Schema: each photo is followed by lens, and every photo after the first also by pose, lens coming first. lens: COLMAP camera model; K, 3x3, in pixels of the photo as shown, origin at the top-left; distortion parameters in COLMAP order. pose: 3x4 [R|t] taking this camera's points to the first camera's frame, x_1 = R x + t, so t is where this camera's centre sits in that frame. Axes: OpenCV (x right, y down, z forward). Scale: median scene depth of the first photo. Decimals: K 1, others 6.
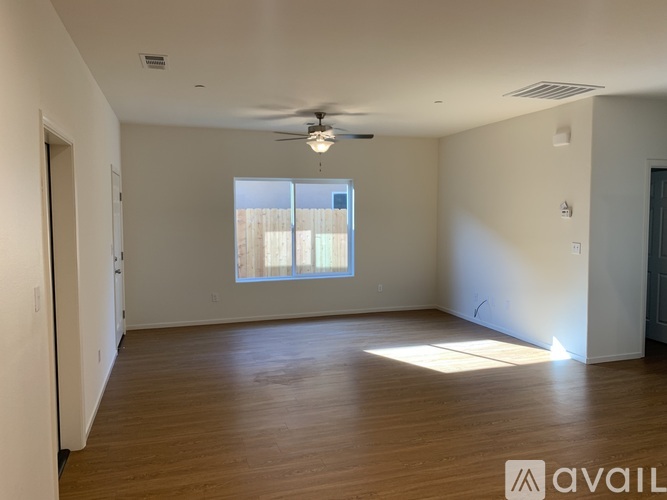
lens RADIAL K [[514.3, 0, 335.0], [0, 514.3, 246.7], [0, 0, 1]] dist [0.014723, -0.014792]
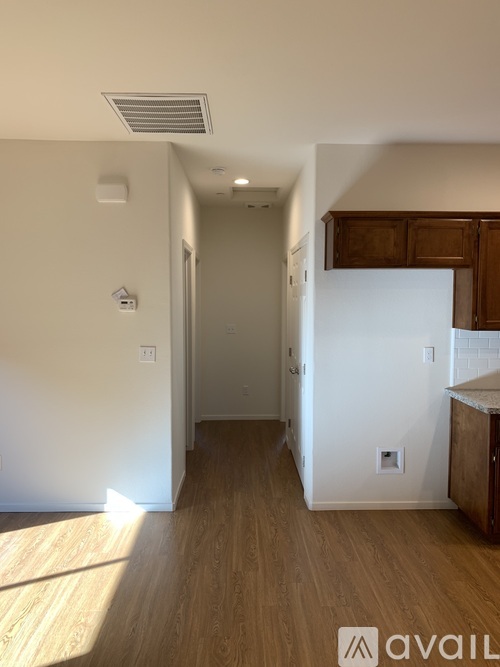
lens RADIAL K [[514.3, 0, 253.7], [0, 514.3, 325.4], [0, 0, 1]] dist [0.014723, -0.014792]
pose [[0.282881, -0.054326, 0.957615, -0.161384], [0.063813, 0.997249, 0.037724, -0.053914], [-0.957030, 0.050437, 0.285570, 0.670077]]
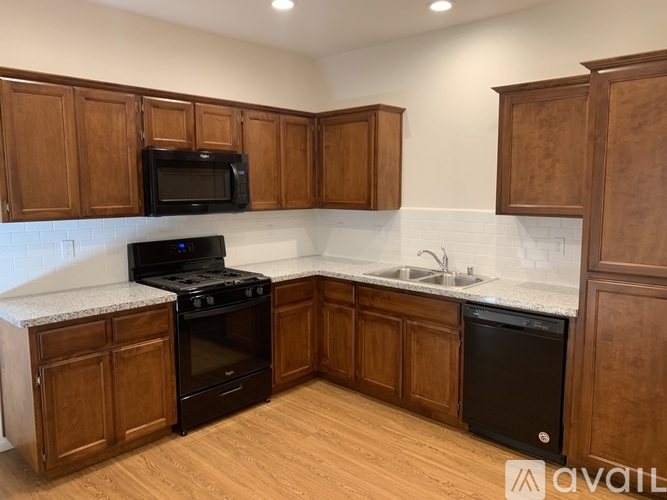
lens RADIAL K [[514.3, 0, 337.5], [0, 514.3, 244.8], [0, 0, 1]] dist [0.014723, -0.014792]
pose [[-0.490016, -0.095980, 0.866414, -0.057938], [0.065052, 0.987122, 0.146143, -0.036268], [-0.869283, 0.127974, -0.477462, 0.551401]]
